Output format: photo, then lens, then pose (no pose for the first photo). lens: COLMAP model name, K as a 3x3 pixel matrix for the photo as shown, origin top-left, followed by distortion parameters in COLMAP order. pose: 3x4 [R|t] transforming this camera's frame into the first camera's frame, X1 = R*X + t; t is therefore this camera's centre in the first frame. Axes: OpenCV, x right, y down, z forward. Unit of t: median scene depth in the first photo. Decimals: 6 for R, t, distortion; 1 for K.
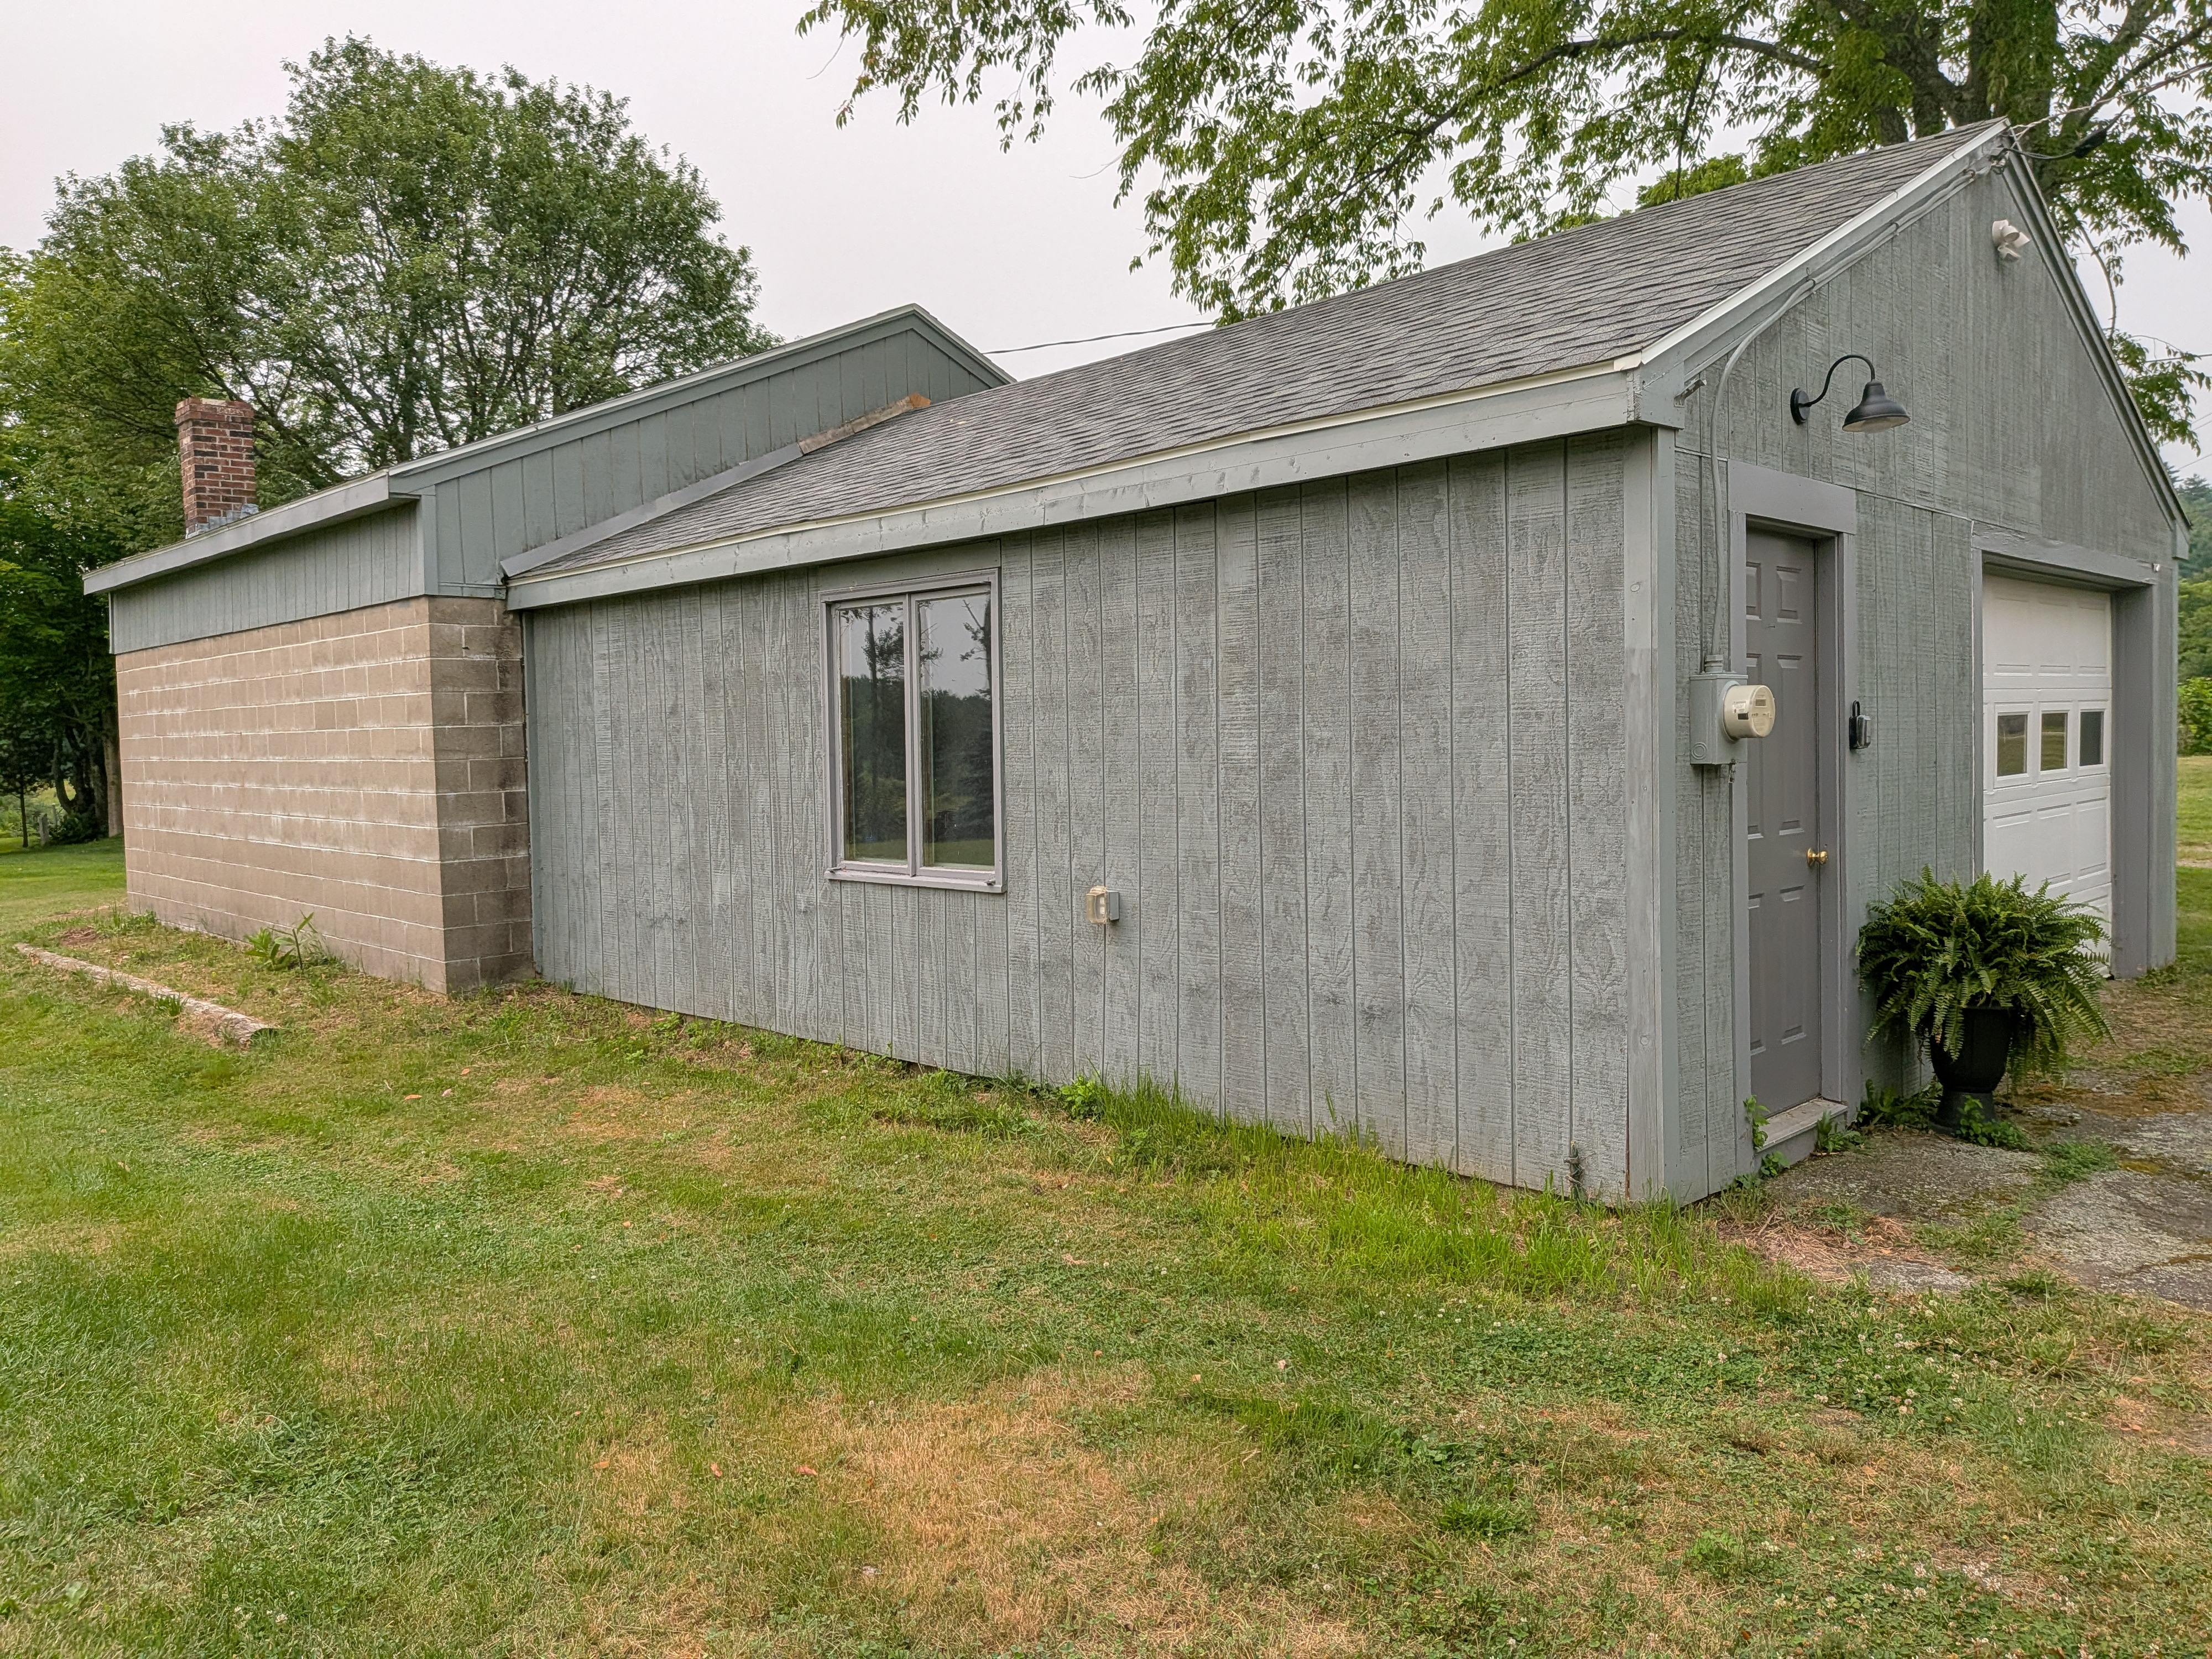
lens RADIAL K [[1597.6, 0, 1108.9], [0, 1597.6, 784.0], [0, 0, 1]] dist [0.094301, -0.147935]
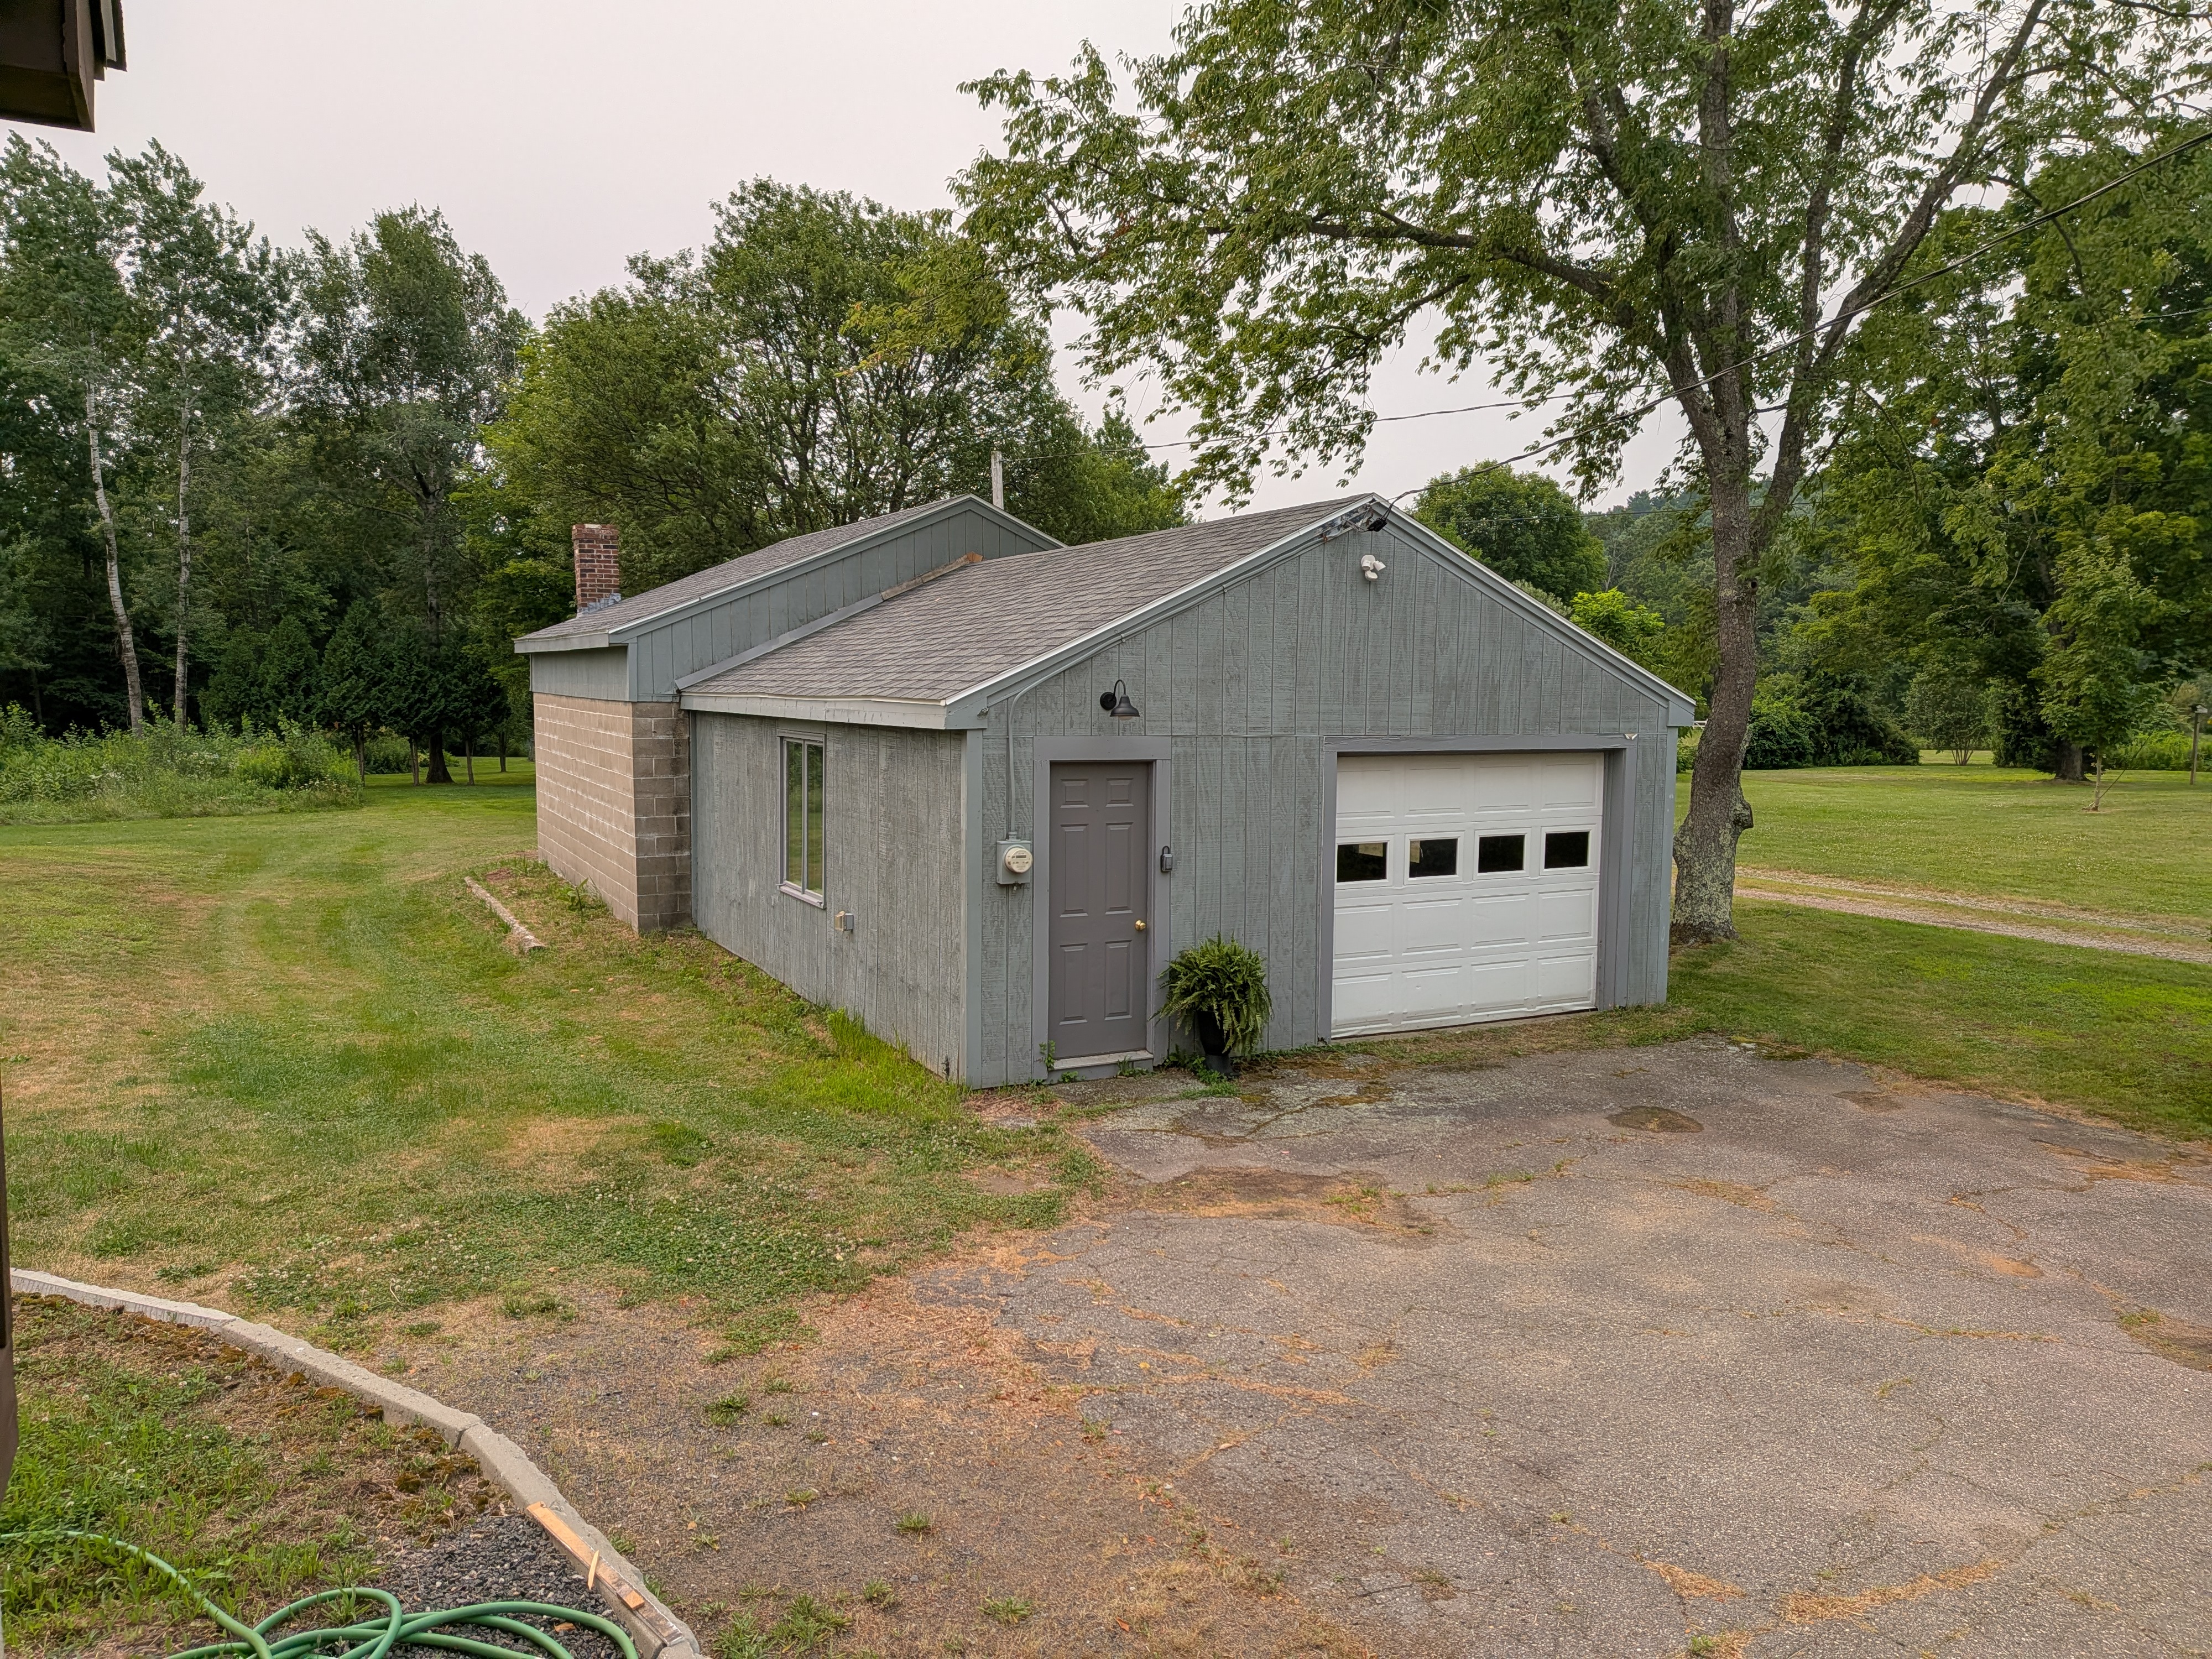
lens RADIAL K [[1583.5, 0, 1157.7], [0, 1583.5, 832.6], [0, 0, 1]] dist [0.094376, -0.117787]
pose [[0.962318, 0.059675, -0.265297, 0.739244], [-0.042466, 0.996633, 0.070142, -0.155951], [0.268590, -0.056233, 0.961612, -0.627670]]
